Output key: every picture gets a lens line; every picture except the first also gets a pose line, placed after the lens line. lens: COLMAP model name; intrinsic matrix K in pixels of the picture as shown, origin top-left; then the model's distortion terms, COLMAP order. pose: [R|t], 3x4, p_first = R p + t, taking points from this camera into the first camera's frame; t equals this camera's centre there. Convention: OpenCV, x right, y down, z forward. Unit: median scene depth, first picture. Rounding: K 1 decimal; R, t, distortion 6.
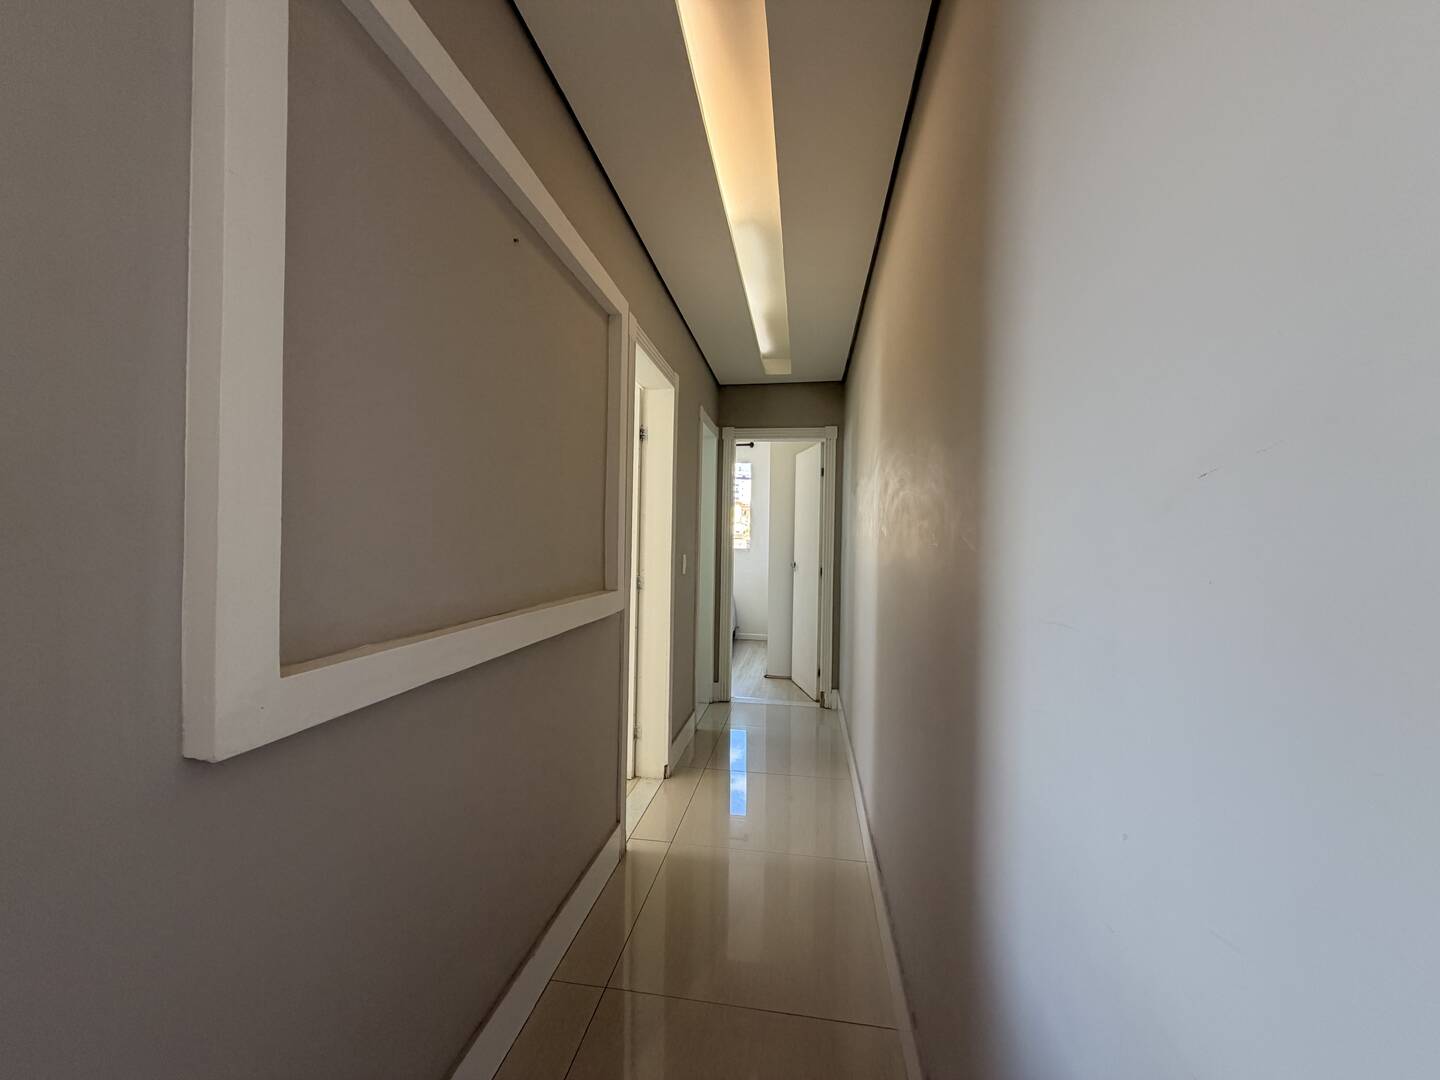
lens RADIAL K [[570.3, 0, 718.6], [0, 570.3, 540.3], [0, 0, 1]] dist [-0.002369, 0.000111]
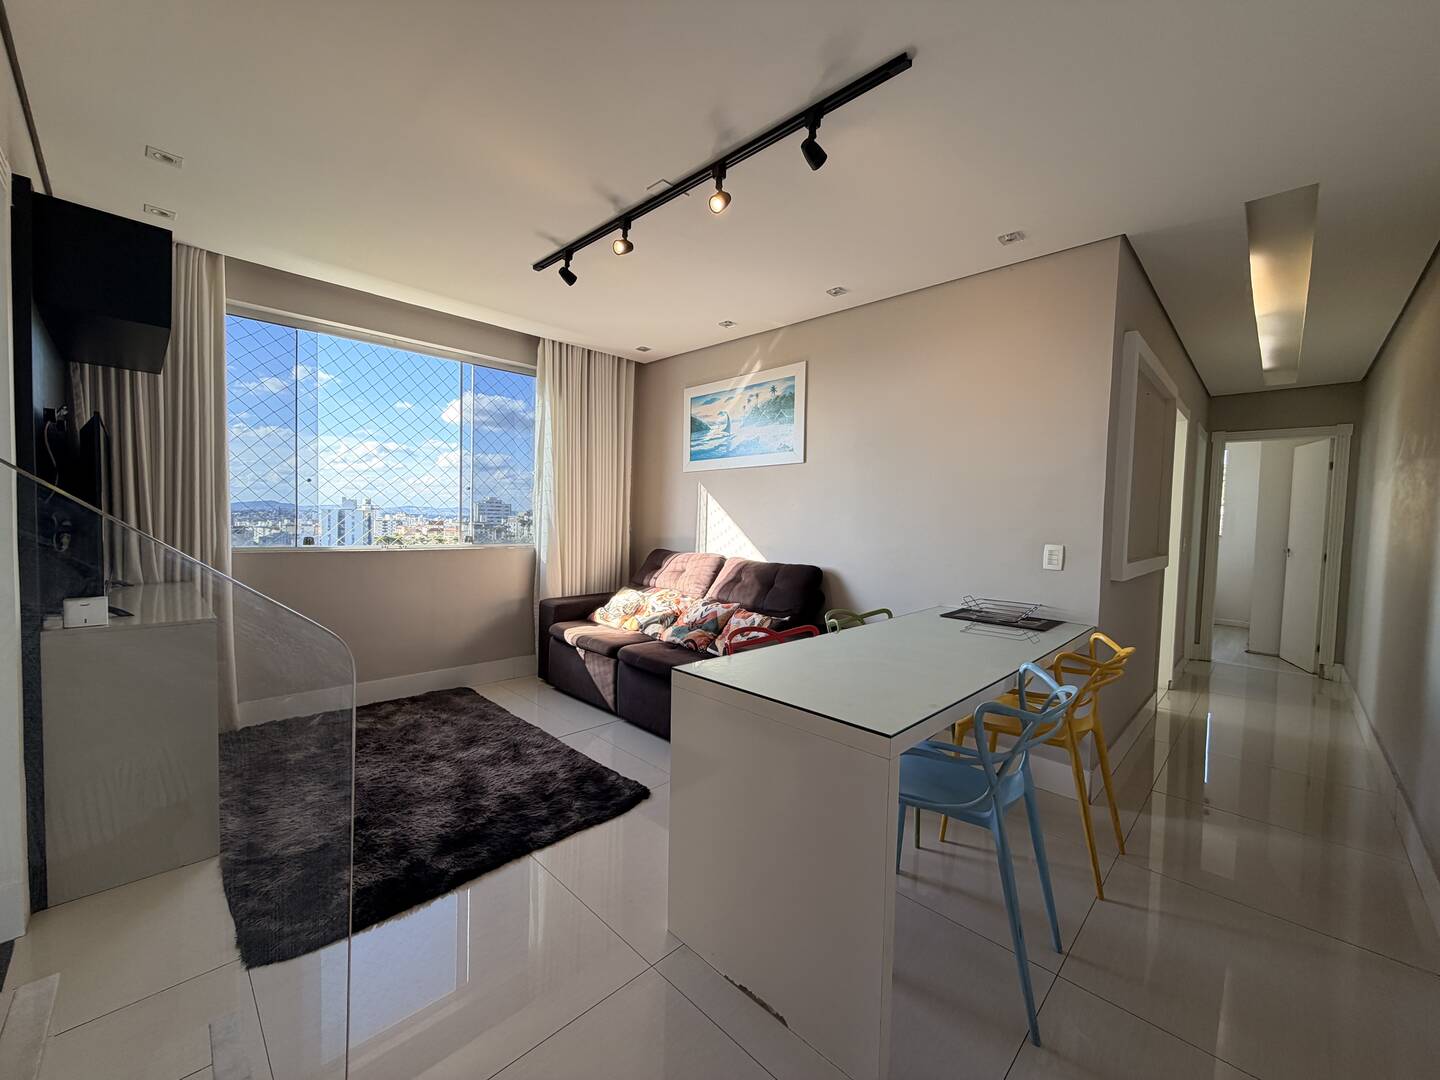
lens RADIAL K [[570.3, 0, 719.1], [0, 570.3, 538.6], [0, 0, 1]] dist [-0.002369, 0.000111]
pose [[0.809027, 0.028765, -0.587067, -0.126760], [-0.012377, 0.999414, 0.031913, -0.000679], [0.587641, -0.018553, 0.808909, -0.592154]]
